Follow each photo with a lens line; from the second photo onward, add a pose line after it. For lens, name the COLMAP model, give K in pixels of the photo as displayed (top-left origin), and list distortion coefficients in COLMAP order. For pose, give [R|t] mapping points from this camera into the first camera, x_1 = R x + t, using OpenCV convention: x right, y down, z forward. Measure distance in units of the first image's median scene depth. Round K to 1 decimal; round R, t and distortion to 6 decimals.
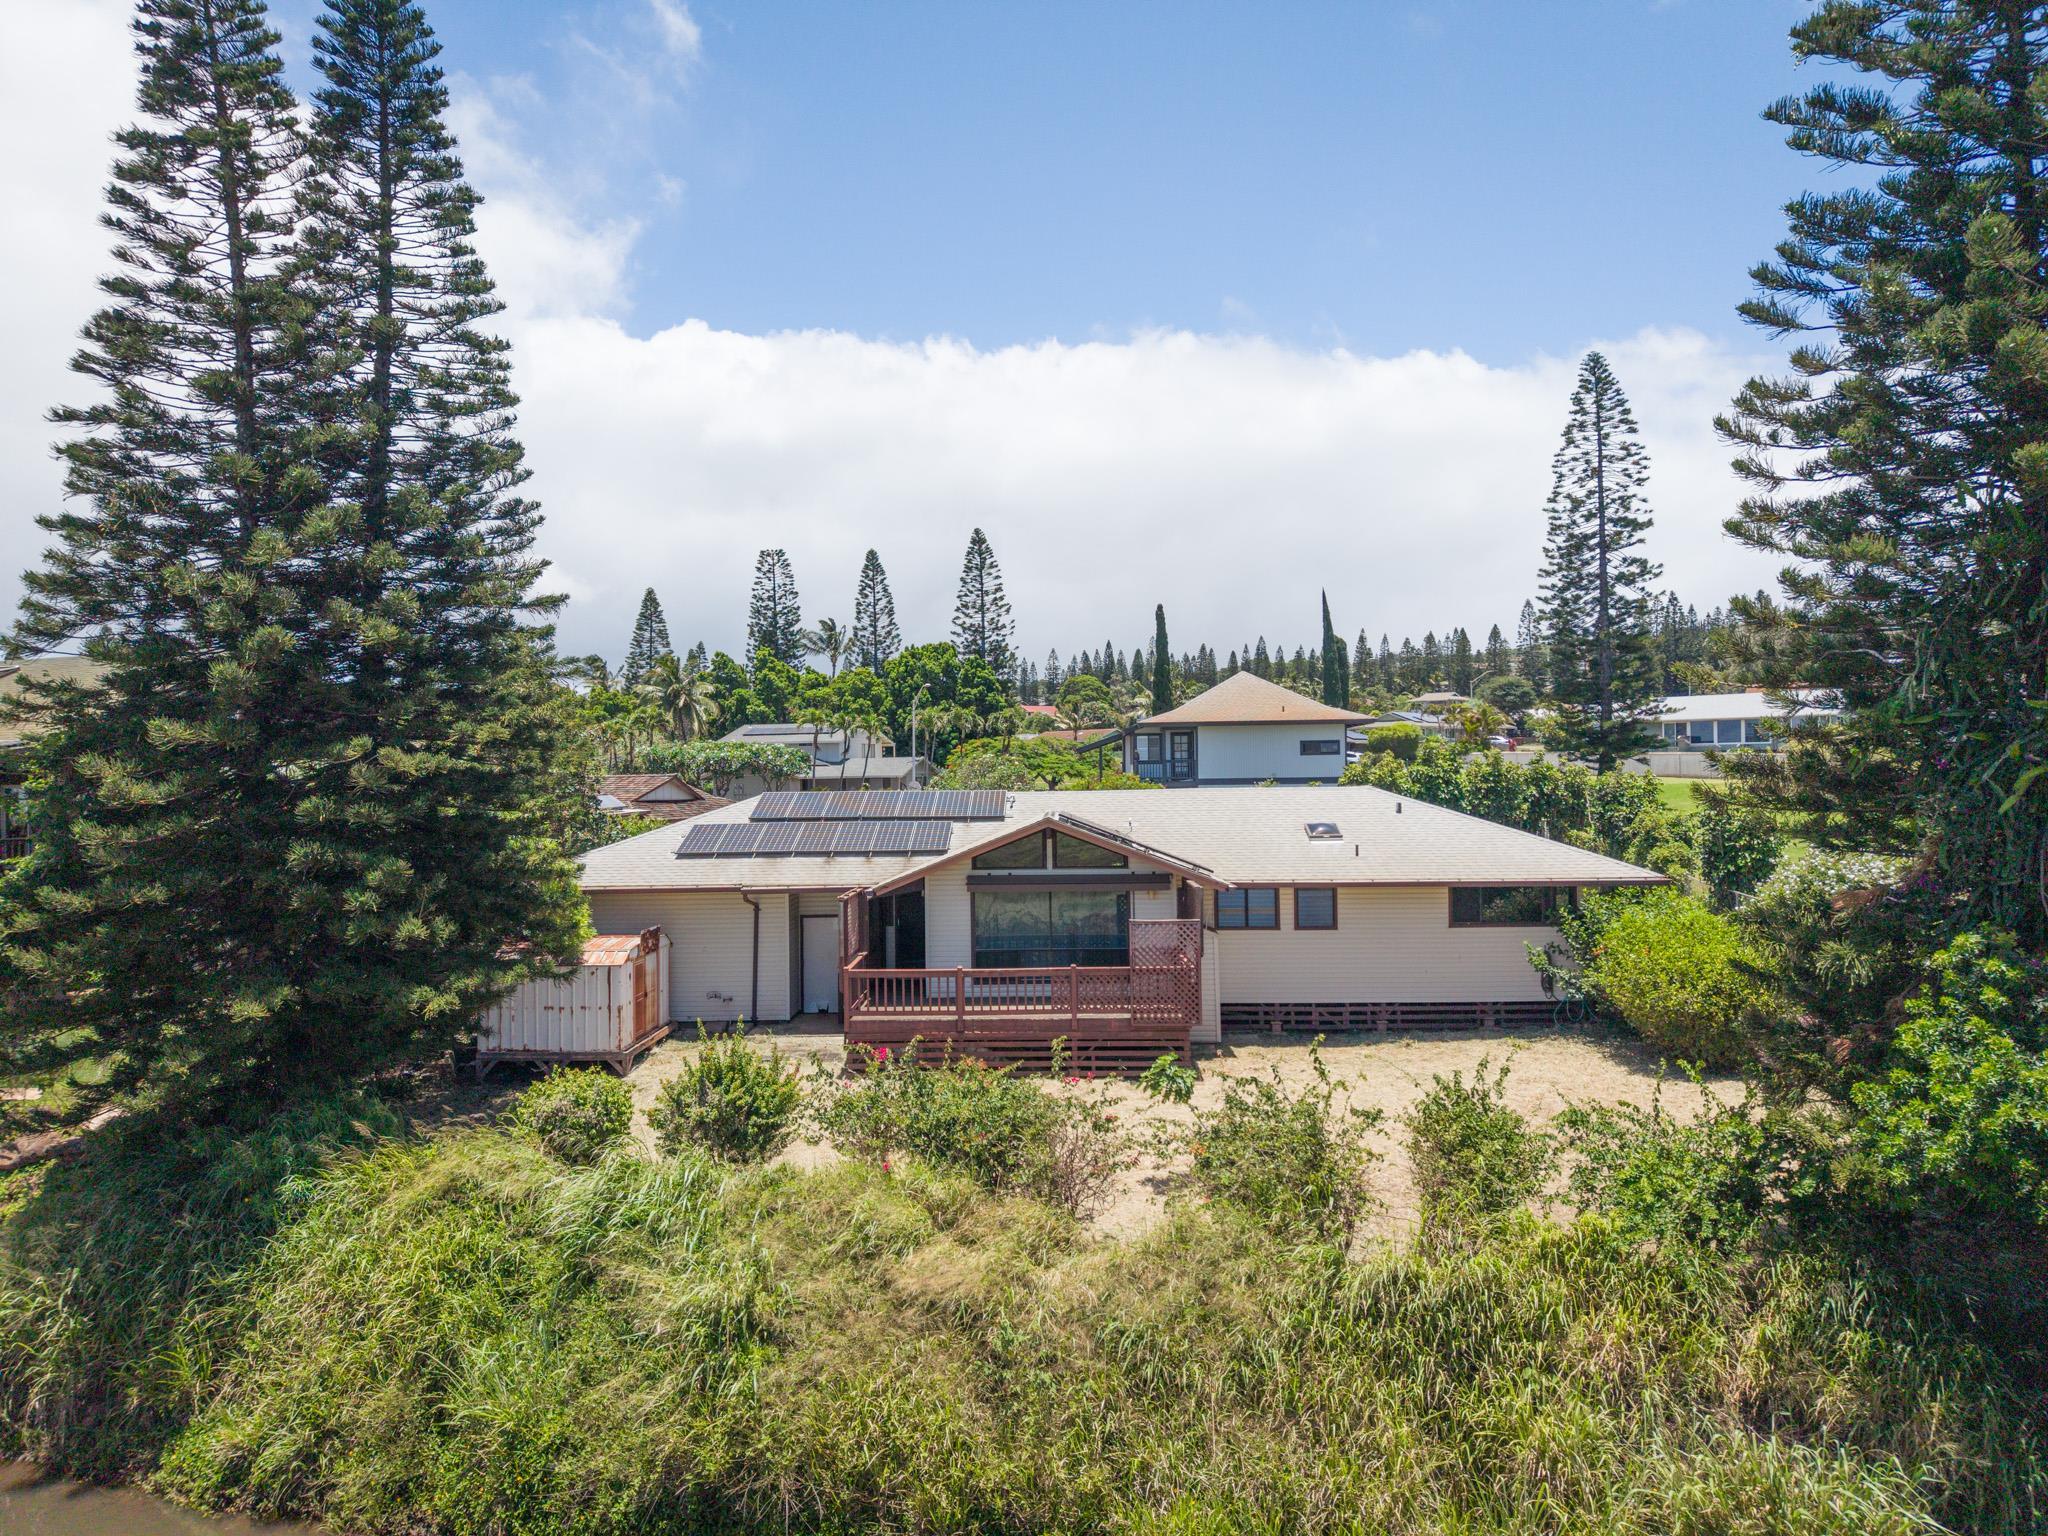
lens RADIAL K [[1366.0, 0, 1017.6], [0, 1366.0, 735.5], [0, 0, 1]] dist [0.005252, -0.000340]
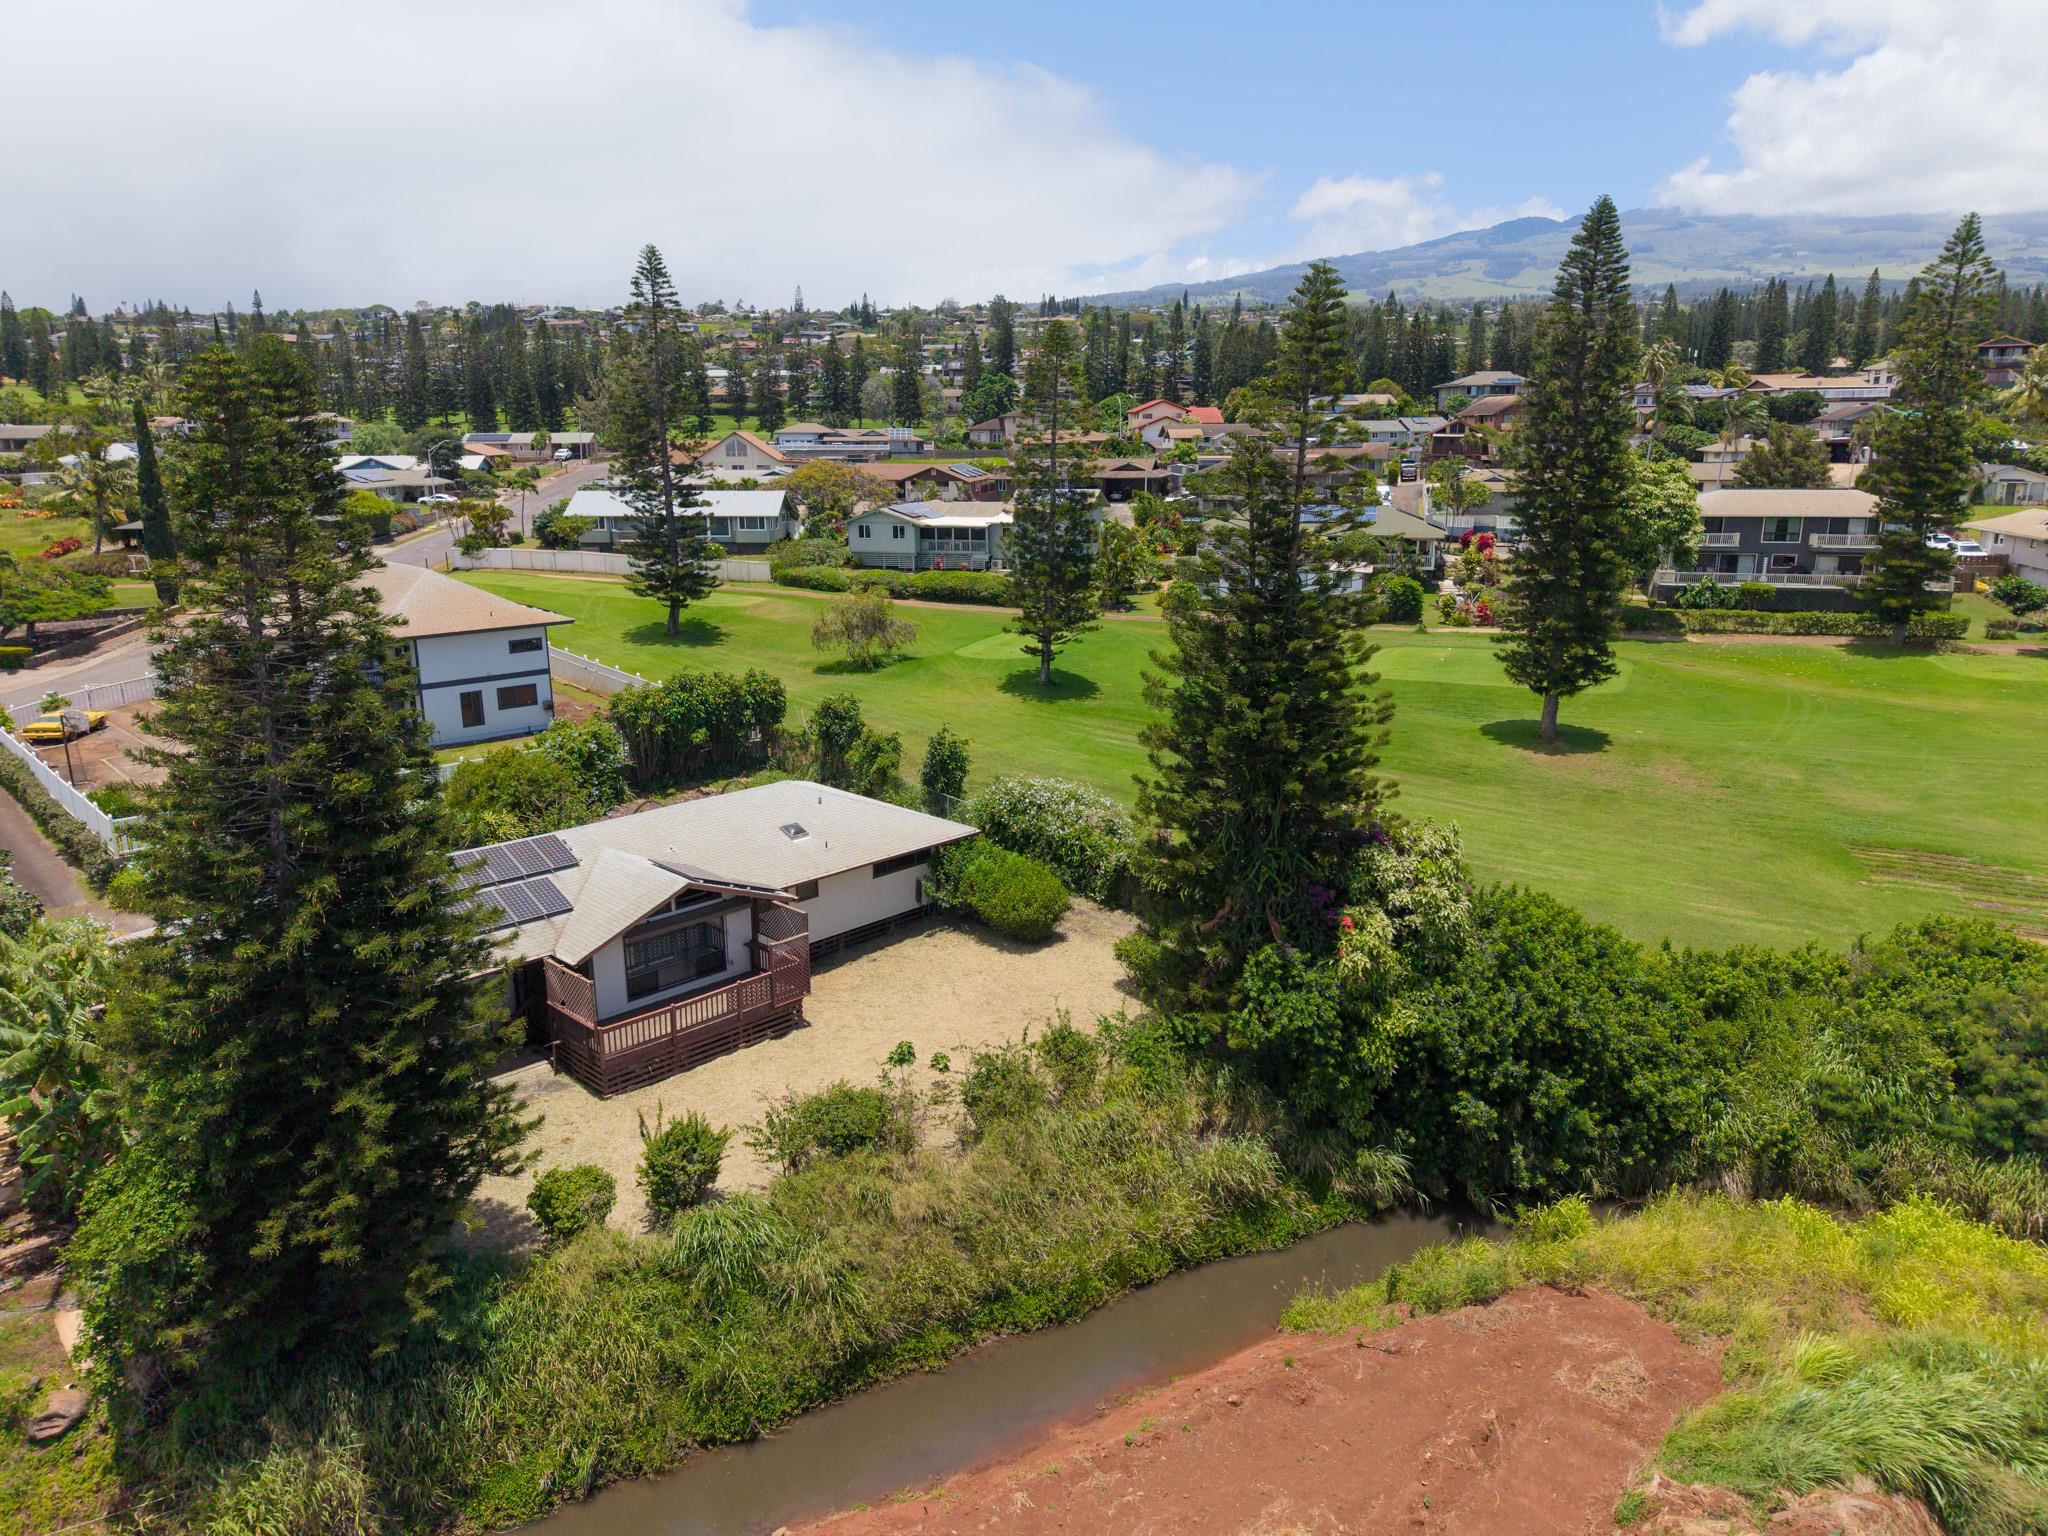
lens RADIAL K [[1366.0, 0, 1017.6], [0, 1366.0, 735.5], [0, 0, 1]] dist [0.005252, -0.000340]
pose [[0.688645, -0.140217, 0.711412, -0.249284], [-0.022096, 0.976611, 0.213876, -0.135295], [-0.724762, -0.163004, 0.669440, -0.060873]]
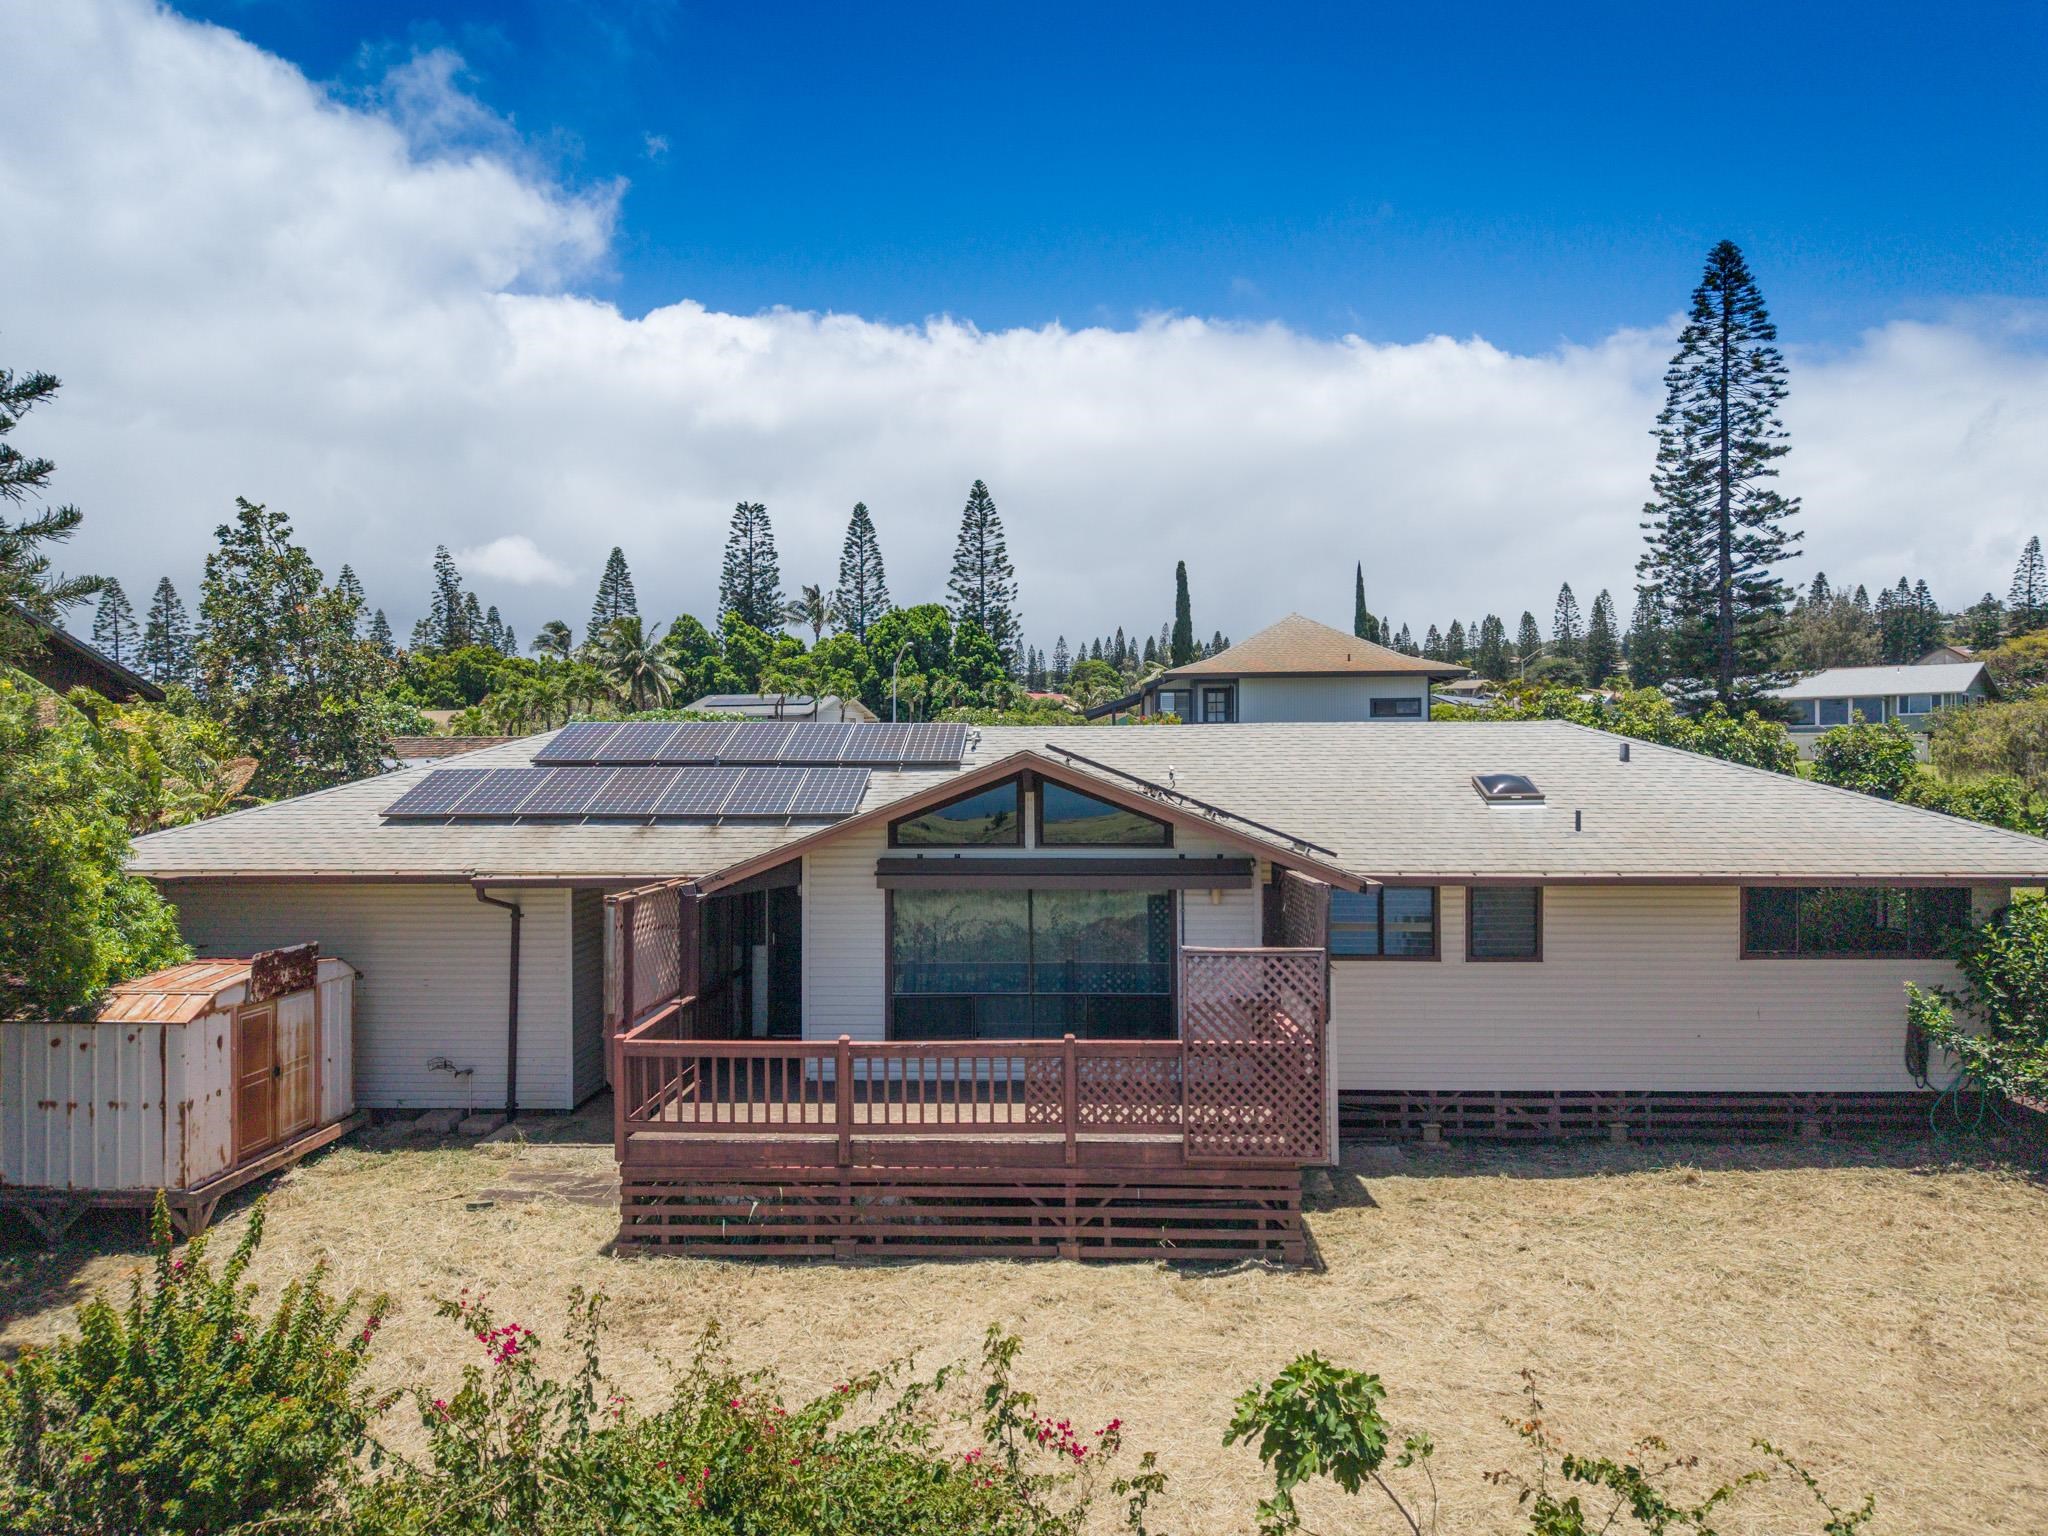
lens RADIAL K [[1386.8, 0, 1015.5], [0, 1386.8, 760.3], [0, 0, 1]] dist [0.005287, -0.001932]
pose [[0.999928, 0.009647, -0.007095, 0.007523], [-0.009480, 0.999686, 0.023189, 0.017540], [0.007316, -0.023120, 0.999706, 0.156435]]
